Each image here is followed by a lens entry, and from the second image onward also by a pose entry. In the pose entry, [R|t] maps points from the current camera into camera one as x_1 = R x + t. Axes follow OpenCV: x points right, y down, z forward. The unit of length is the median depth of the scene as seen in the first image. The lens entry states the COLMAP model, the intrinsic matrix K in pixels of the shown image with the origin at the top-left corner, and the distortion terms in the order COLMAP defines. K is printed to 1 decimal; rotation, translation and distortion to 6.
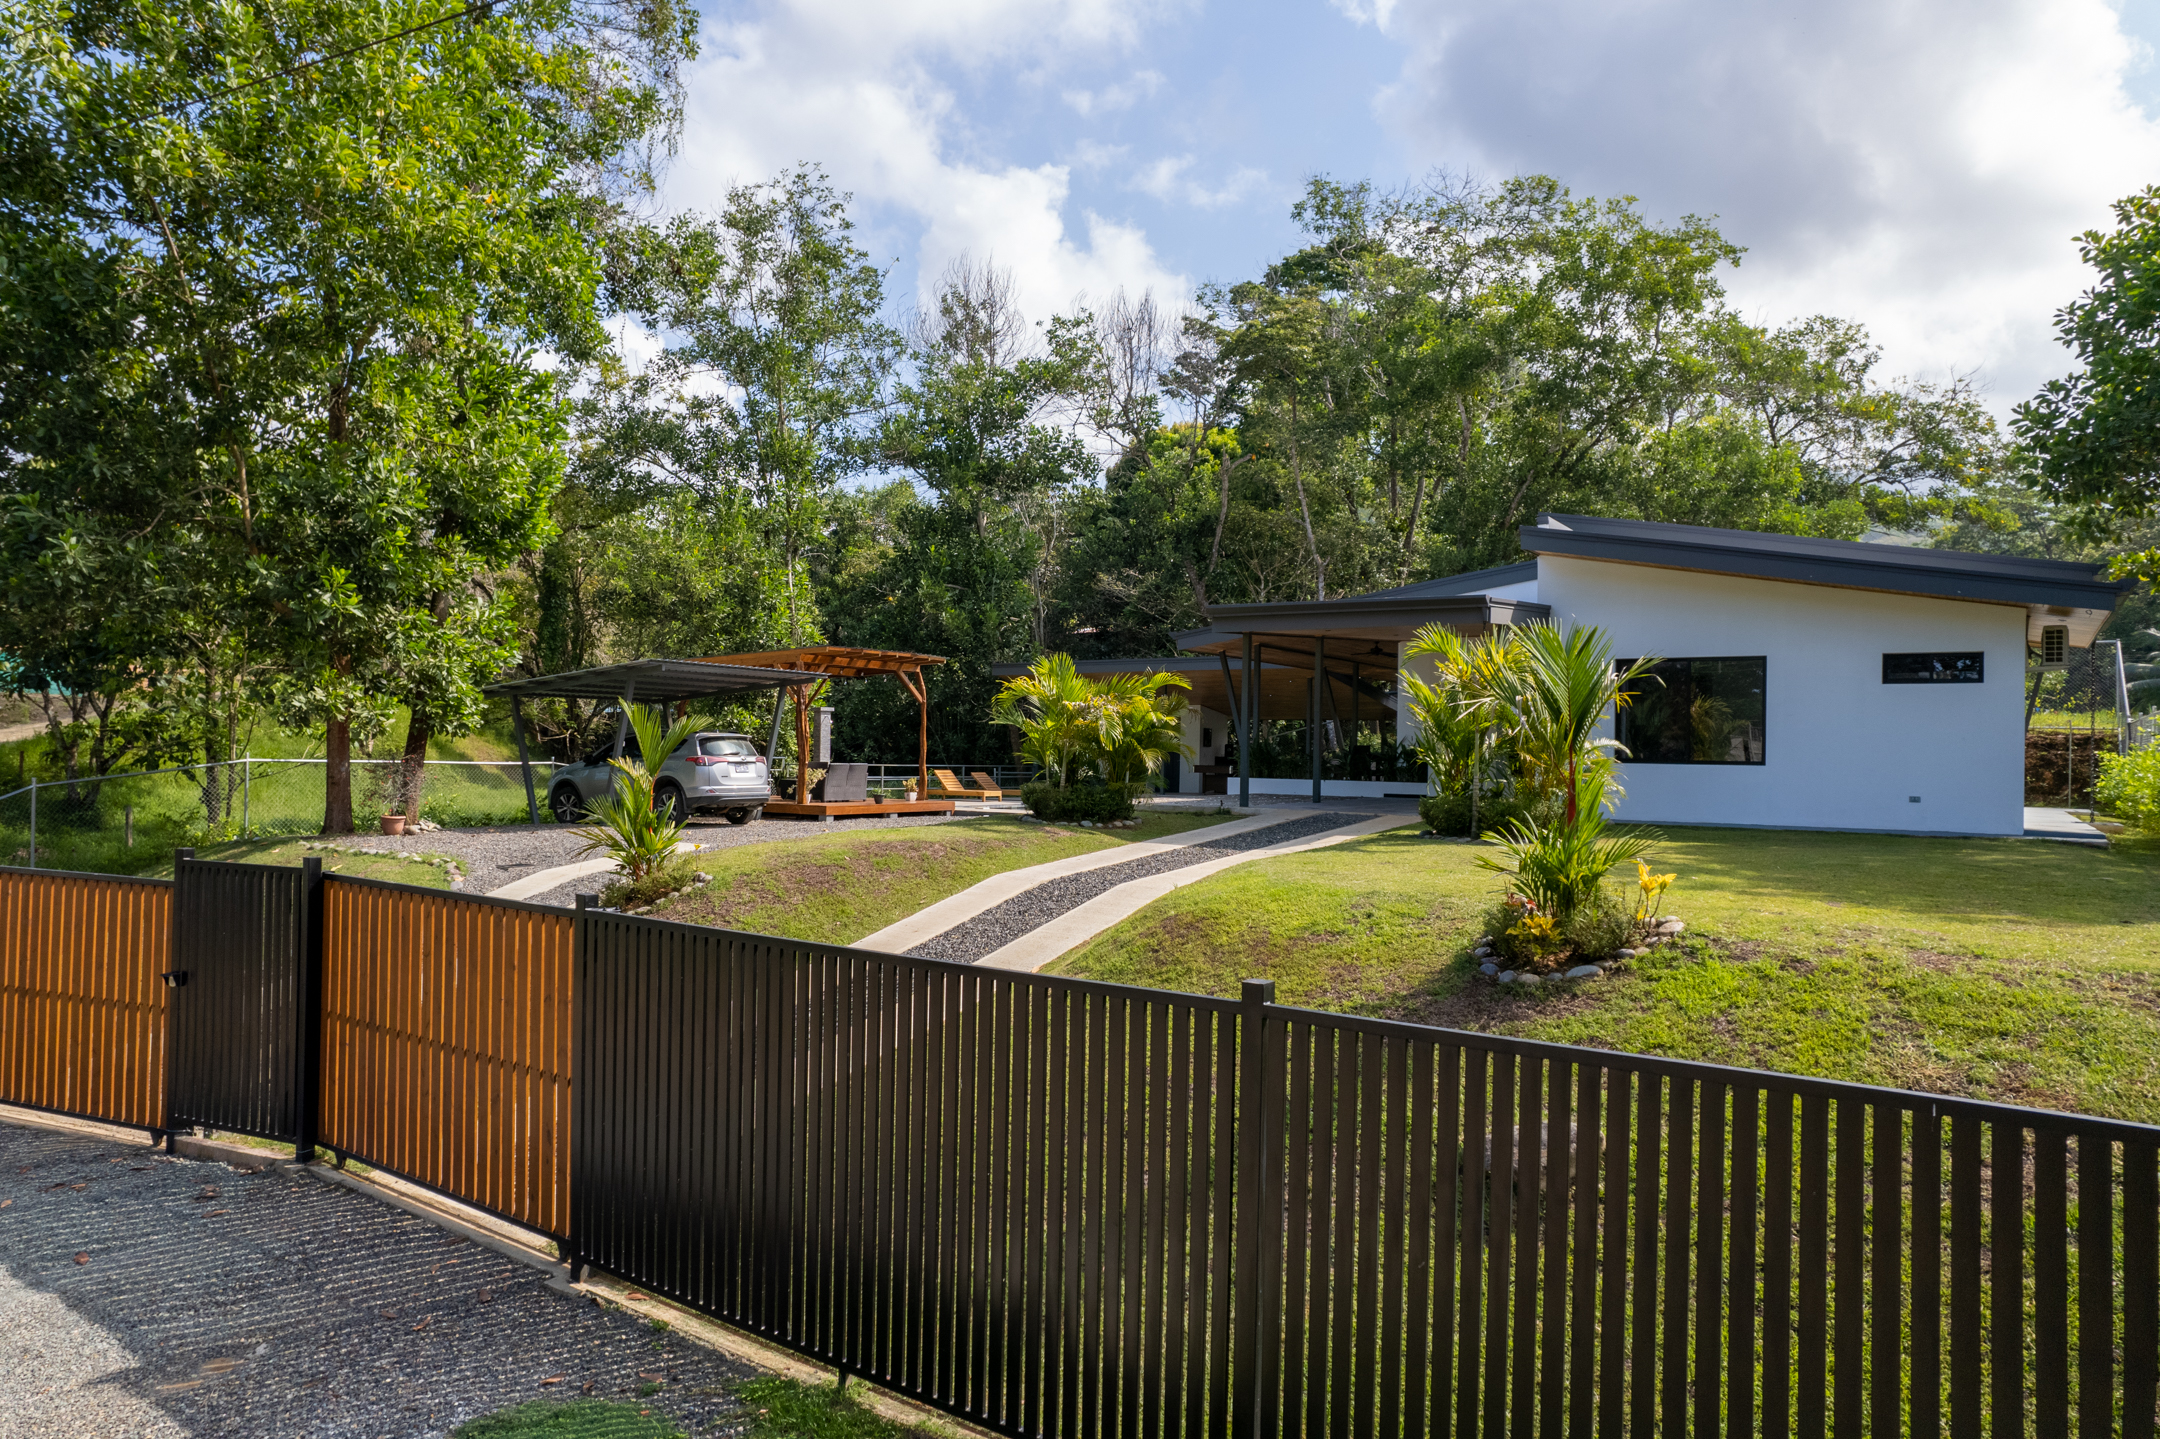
lens RADIAL K [[1375.8, 0, 1083.0], [0, 1375.8, 732.0], [0, 0, 1]] dist [-0.067712, 0.061128]
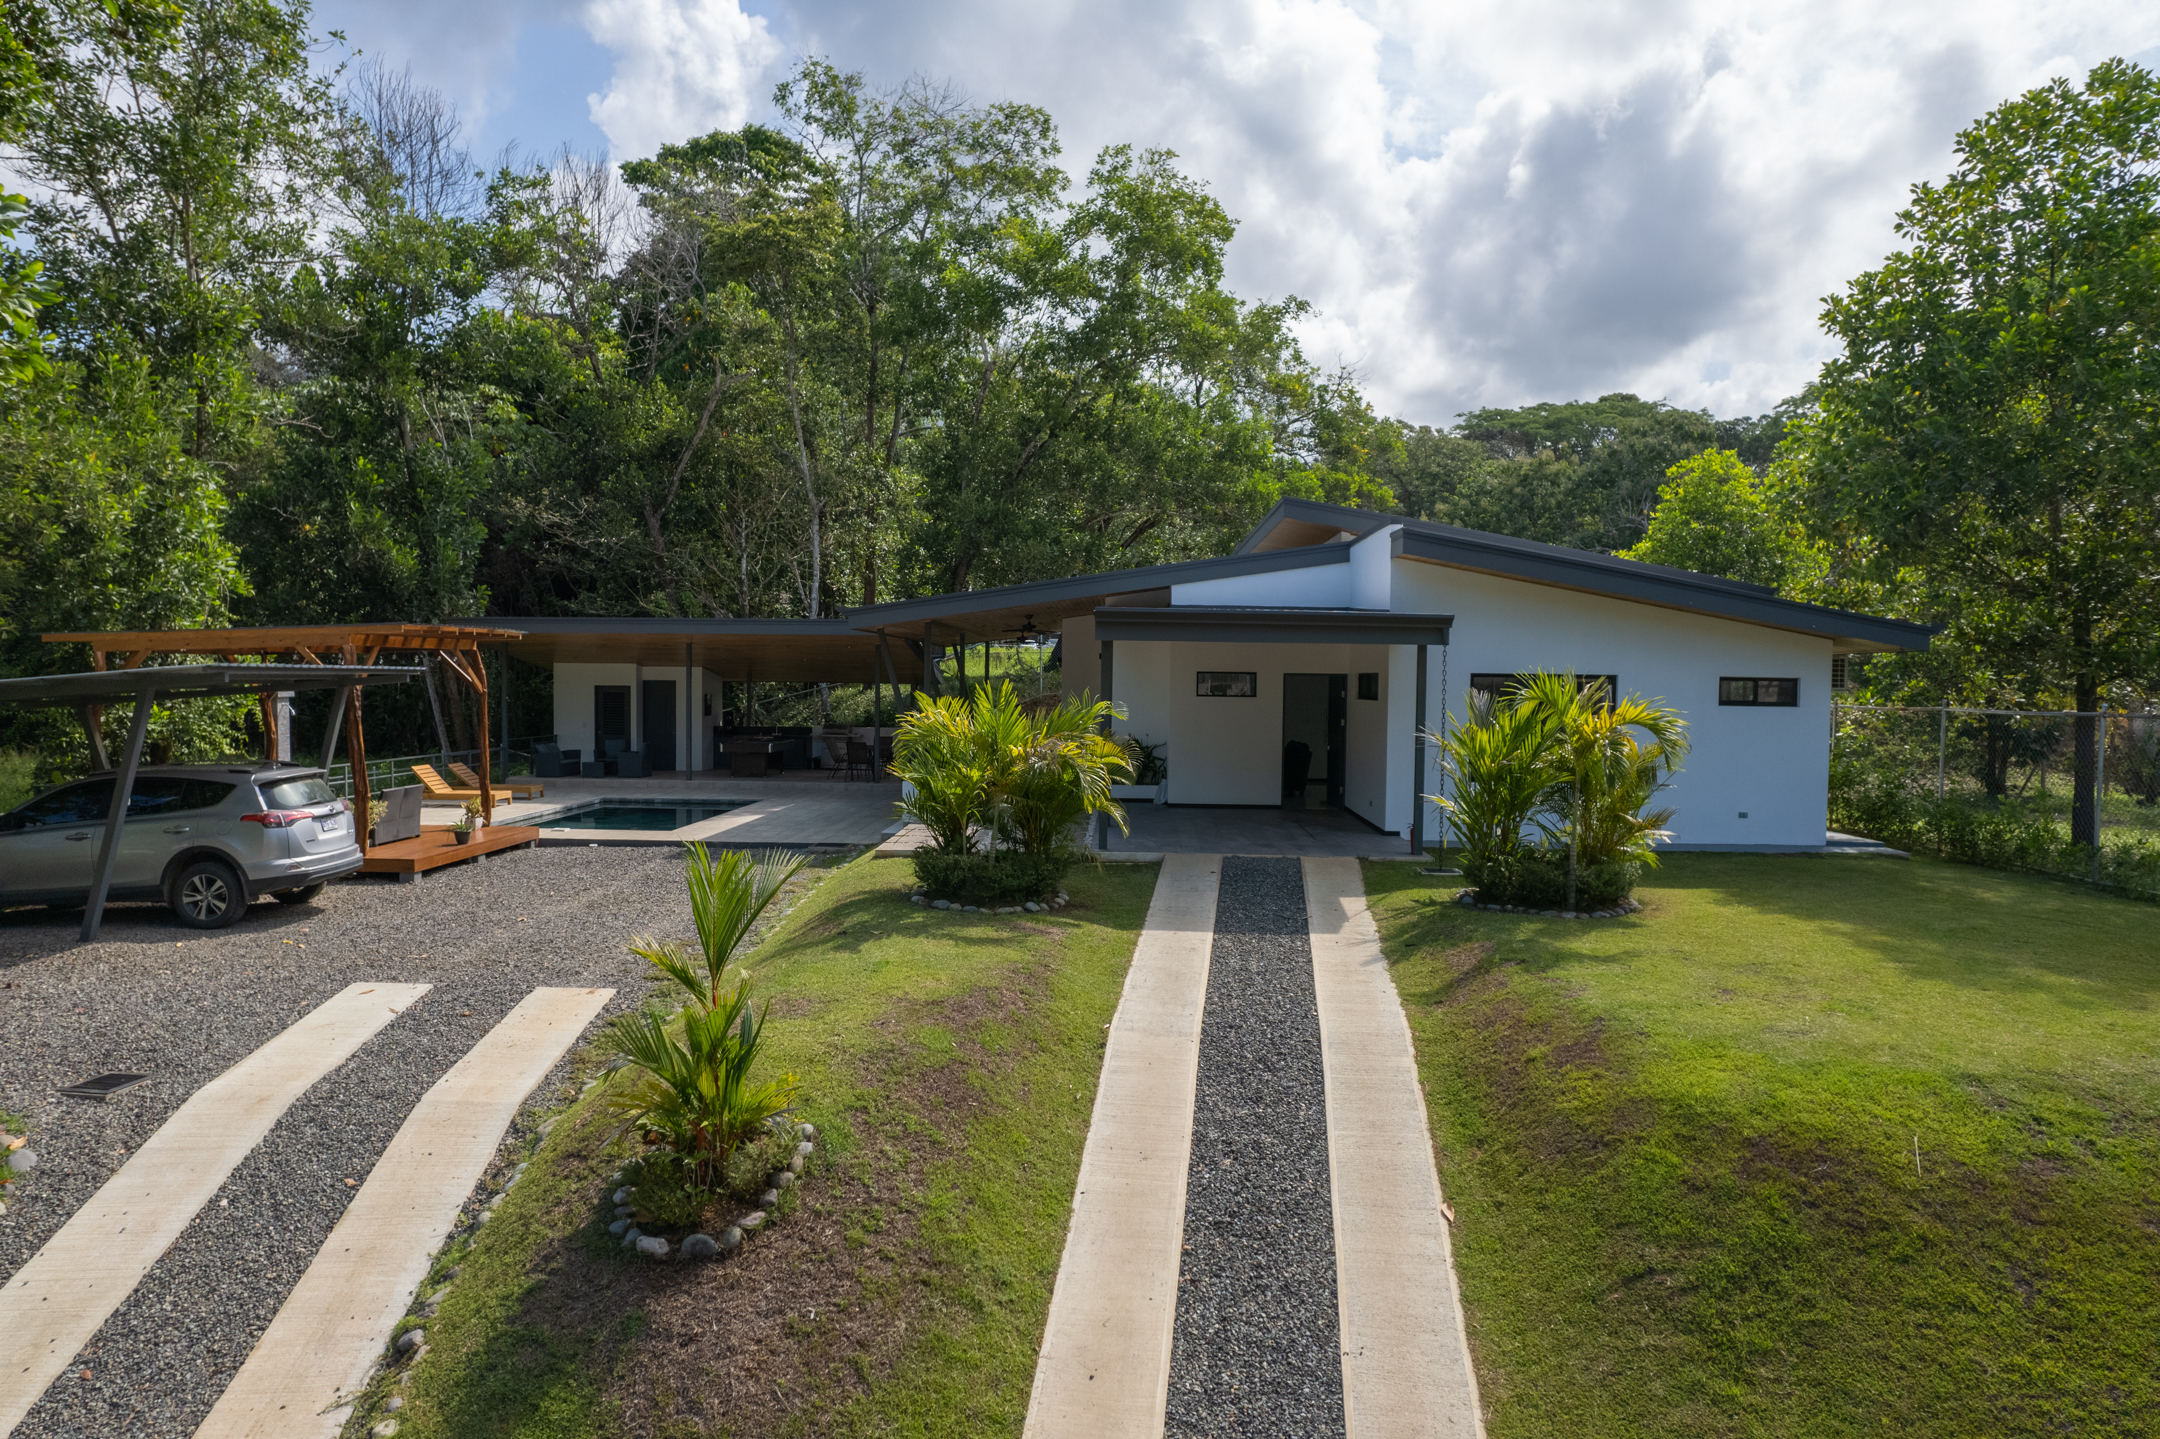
lens RADIAL K [[1374.3, 0, 1079.0], [0, 1374.3, 731.9], [0, 0, 1]] dist [-0.078578, 0.071531]
pose [[0.846487, -0.030006, 0.531564, -0.183776], [-0.004583, 0.997963, 0.063631, -0.037775], [-0.532390, -0.056299, 0.844625, 0.177526]]
